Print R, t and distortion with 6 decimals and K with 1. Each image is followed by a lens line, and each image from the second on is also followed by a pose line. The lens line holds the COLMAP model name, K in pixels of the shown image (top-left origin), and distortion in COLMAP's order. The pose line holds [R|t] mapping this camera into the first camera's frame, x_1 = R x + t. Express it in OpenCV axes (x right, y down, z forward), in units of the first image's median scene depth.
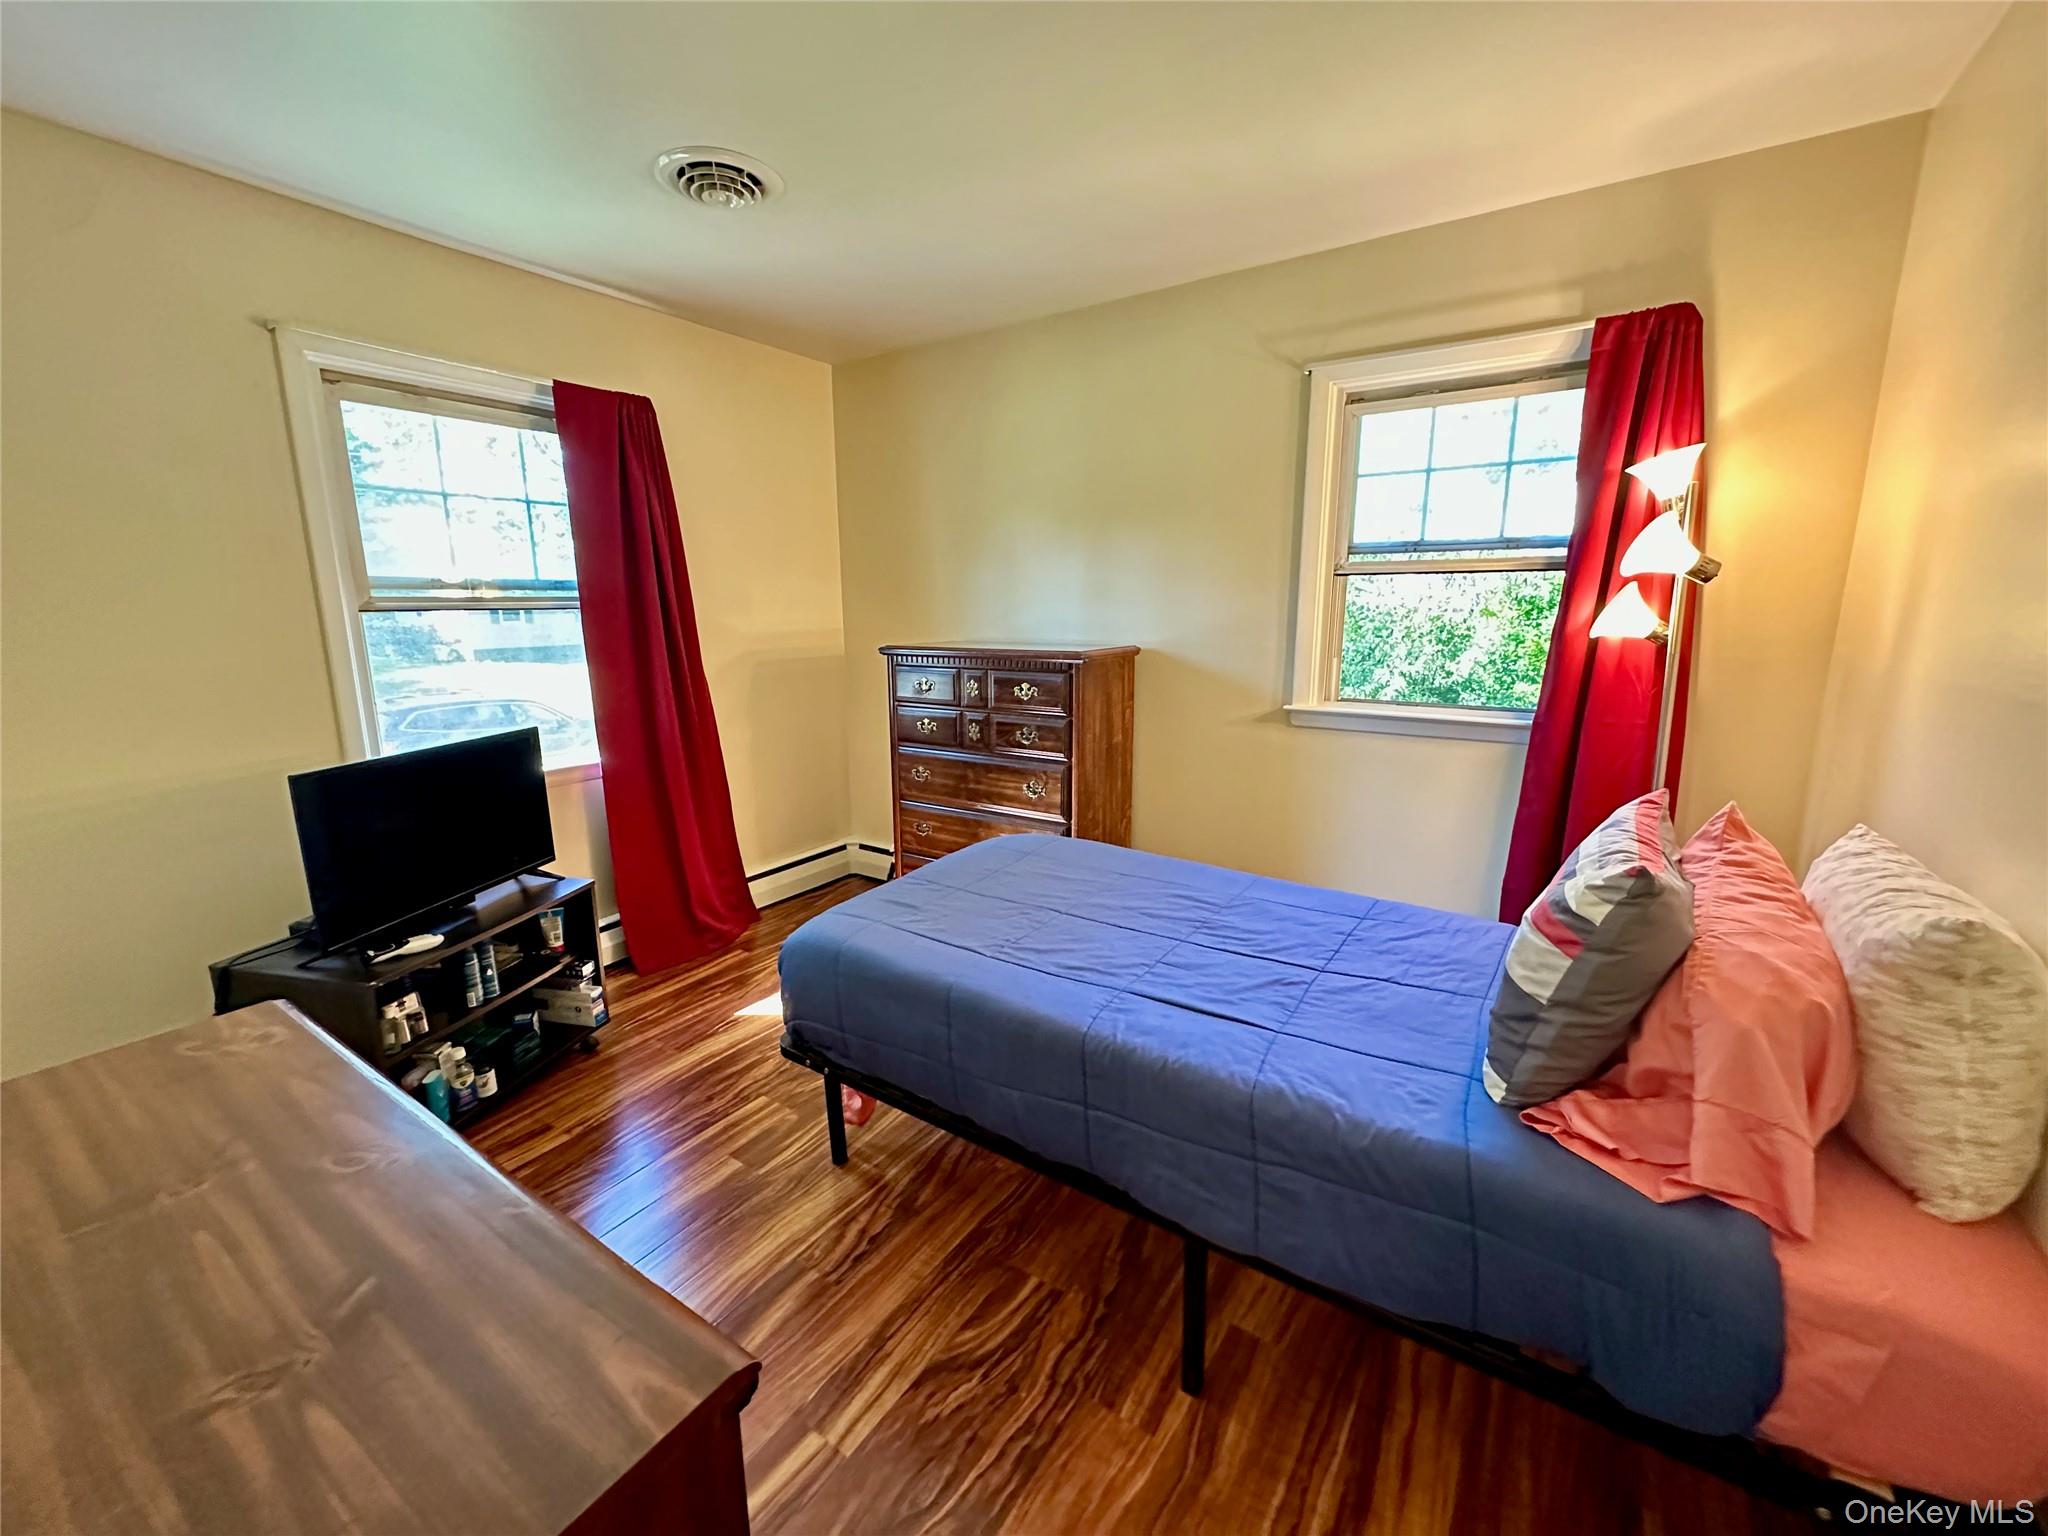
lens RADIAL K [[813.4, 0, 1022.3], [0, 813.4, 768.8], [0, 0, 1]] dist [-0.001125, -0.000009]
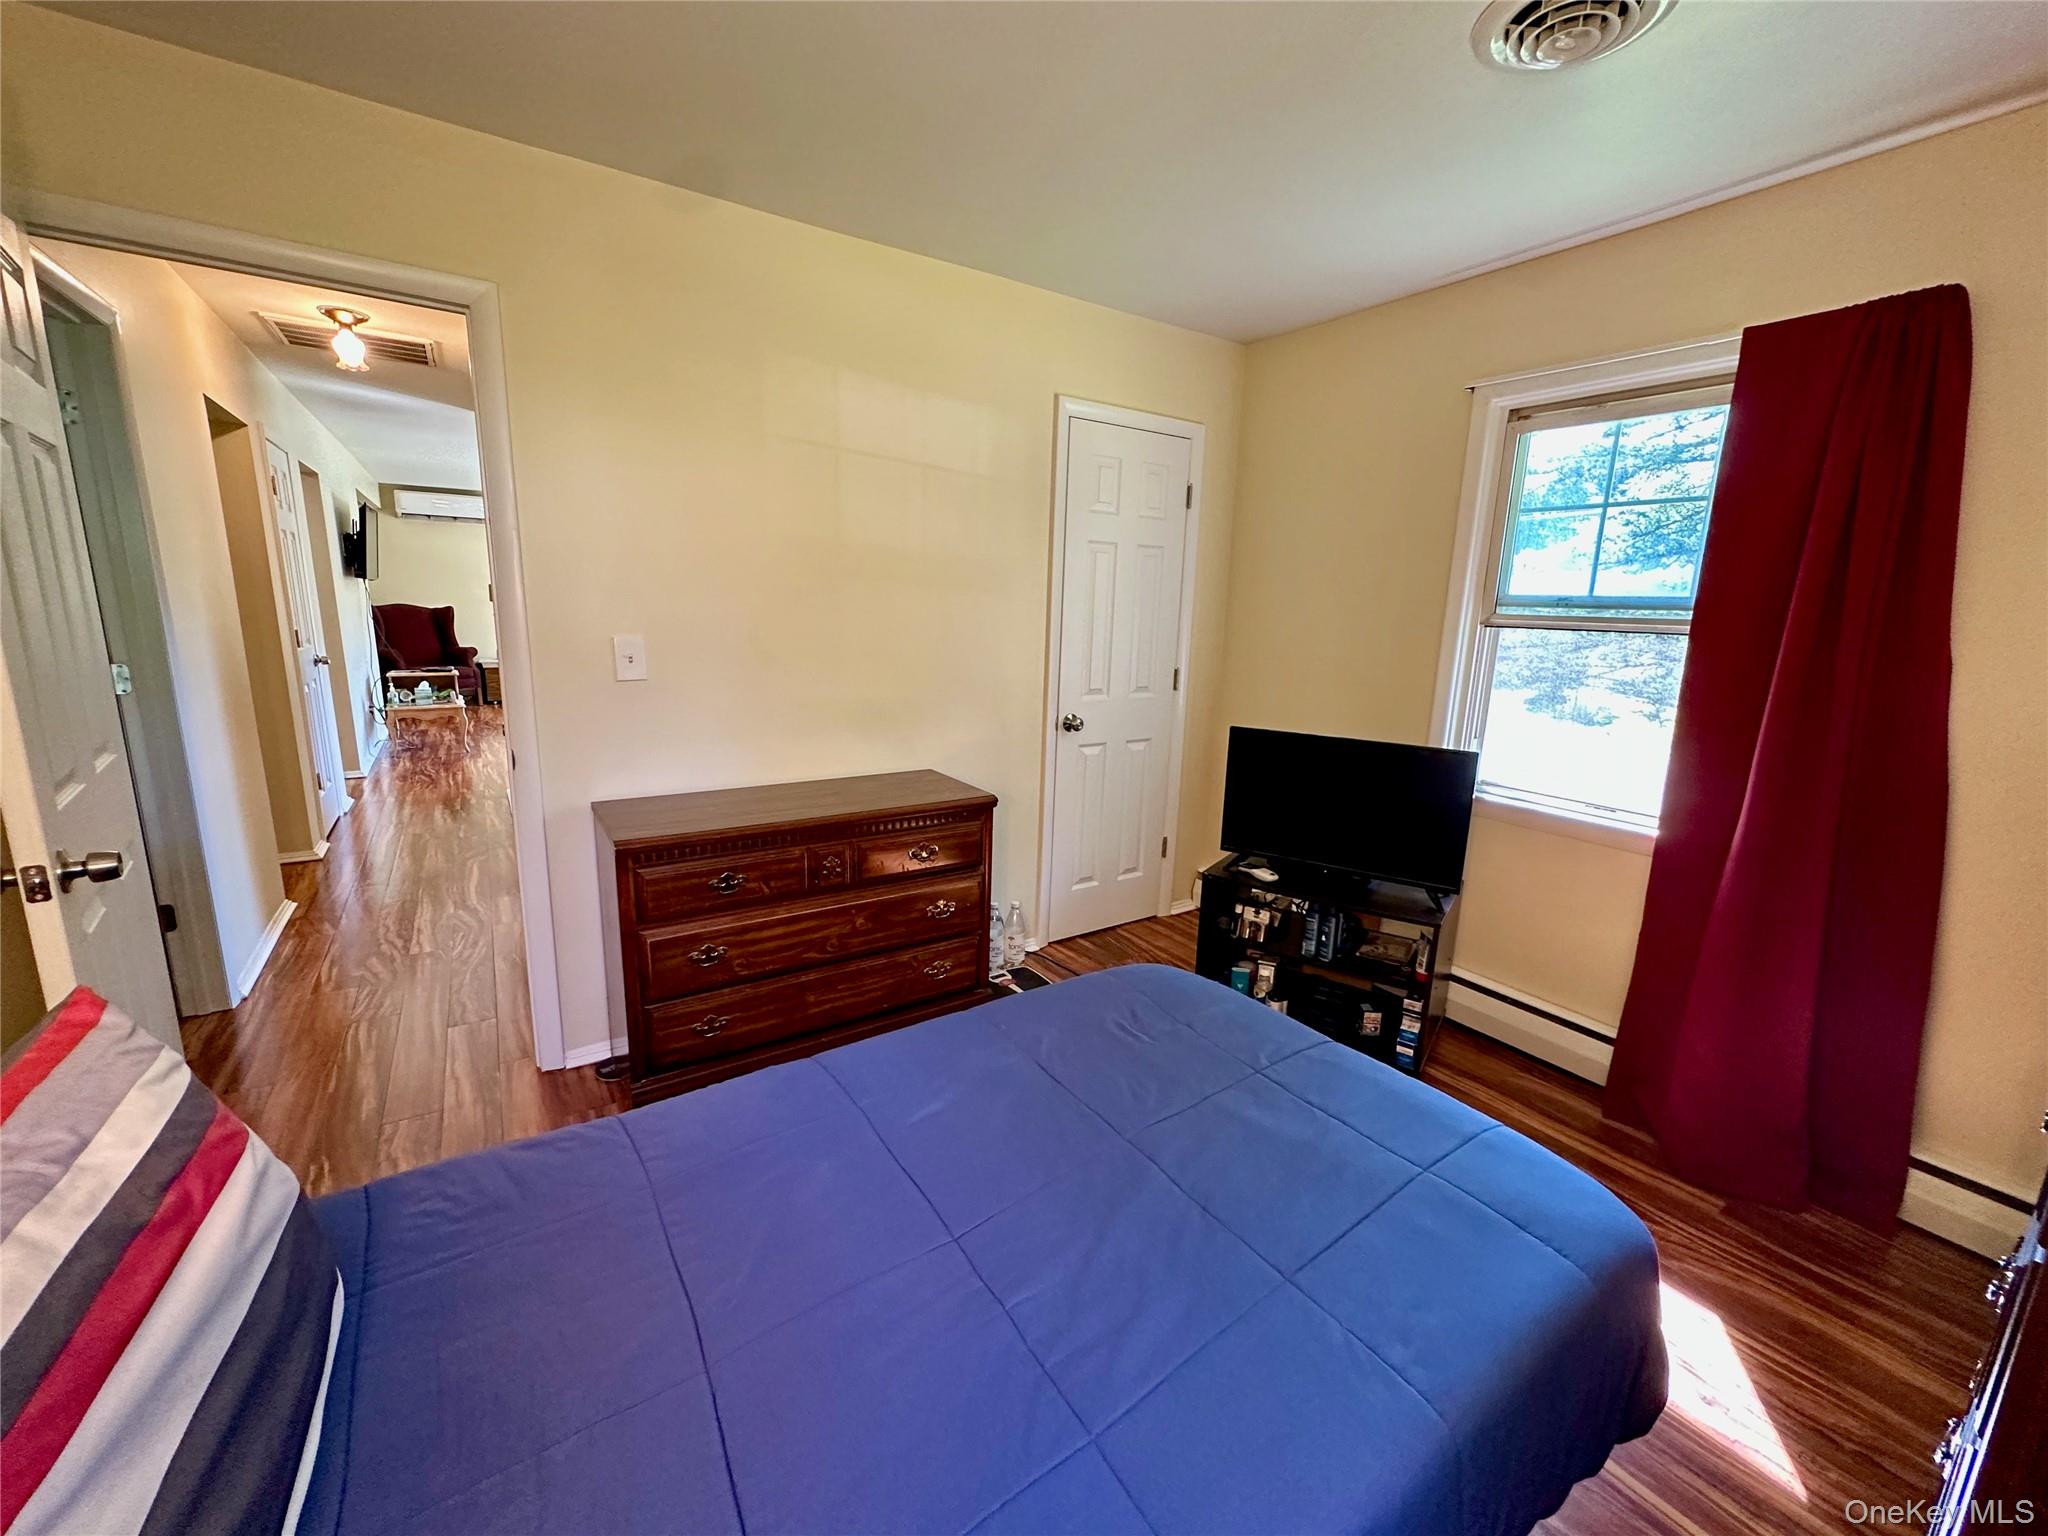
lens RADIAL K [[813.4, 0, 1022.1], [0, 813.4, 764.7], [0, 0, 1]] dist [-0.001125, -0.000009]
pose [[-0.379436, 0.178473, -0.907841, 0.411938], [-0.214420, 0.937543, 0.273930, -0.164833], [0.900029, 0.298598, -0.317469, 0.748207]]
